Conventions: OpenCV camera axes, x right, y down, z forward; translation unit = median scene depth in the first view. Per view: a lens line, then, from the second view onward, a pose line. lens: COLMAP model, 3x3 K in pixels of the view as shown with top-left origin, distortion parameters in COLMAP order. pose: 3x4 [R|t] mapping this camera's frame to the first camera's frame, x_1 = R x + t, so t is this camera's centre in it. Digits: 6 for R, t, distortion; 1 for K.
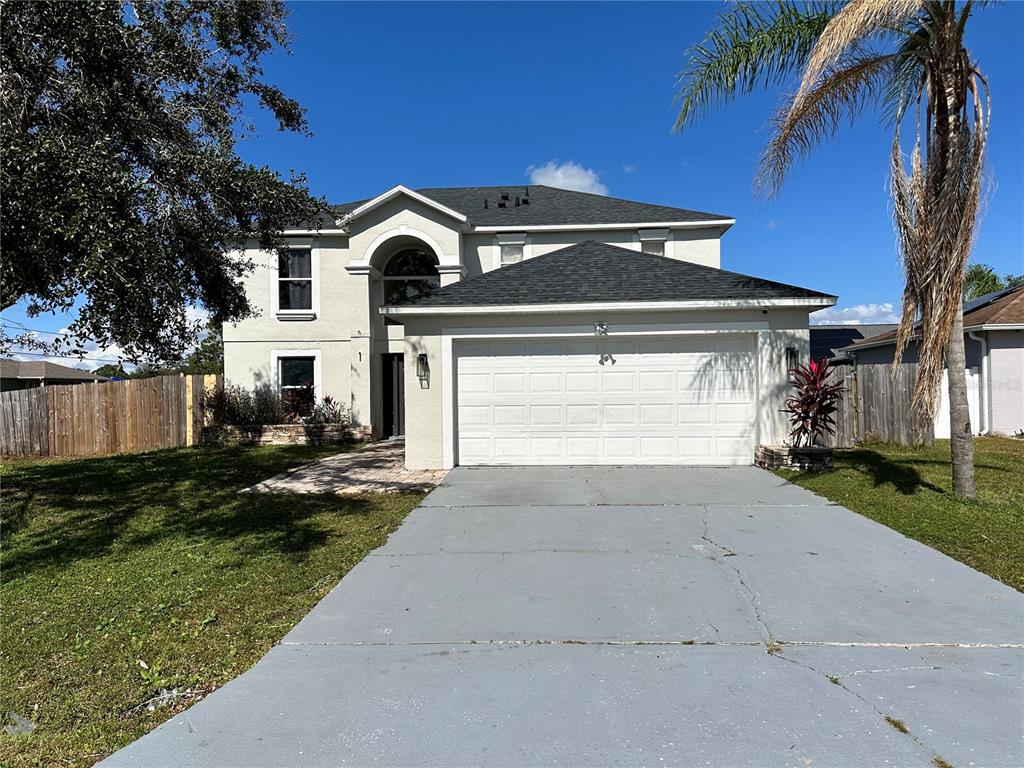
lens RADIAL K [[715.9, 0, 516.0], [0, 715.9, 385.3], [0, 0, 1]] dist [0.111739, -0.026756]
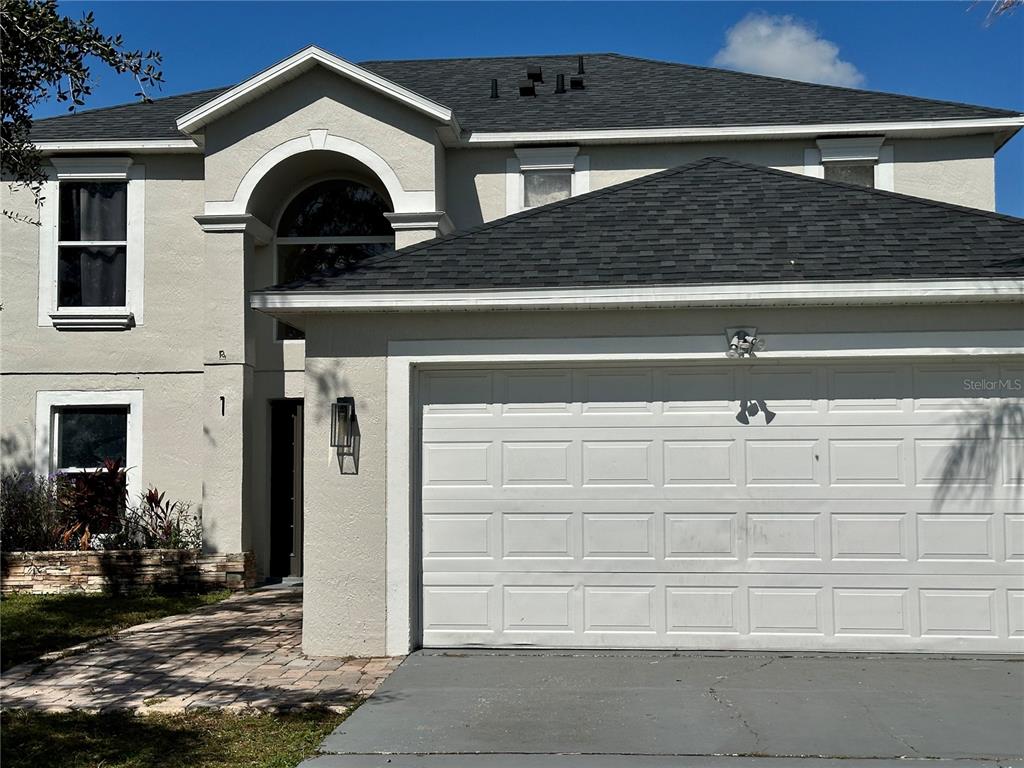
lens RADIAL K [[1436.5, 0, 511.3], [0, 1436.5, 381.0], [0, 0, 1]] dist [0.126767, 0.000000]
pose [[0.999399, 0.004940, -0.034303, 0.004308], [-0.007059, 0.998056, -0.061918, 0.001320], [0.033930, 0.062123, 0.997492, 0.072353]]
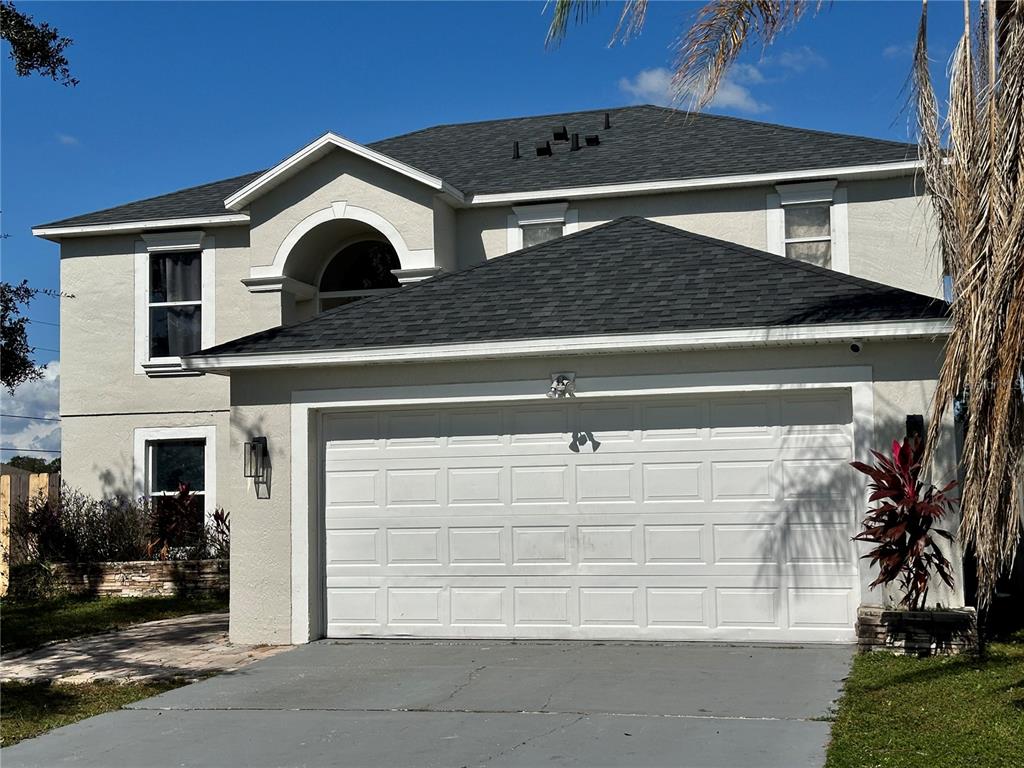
lens RADIAL K [[1436.5, 0, 503.4], [0, 1436.5, 382.1], [0, 0, 1]] dist [0.126767, 0.000000]
pose [[0.973757, -0.024163, -0.226306, 0.238237], [0.008710, 0.997576, -0.069033, -0.004915], [0.227425, 0.065250, 0.971607, -0.050301]]
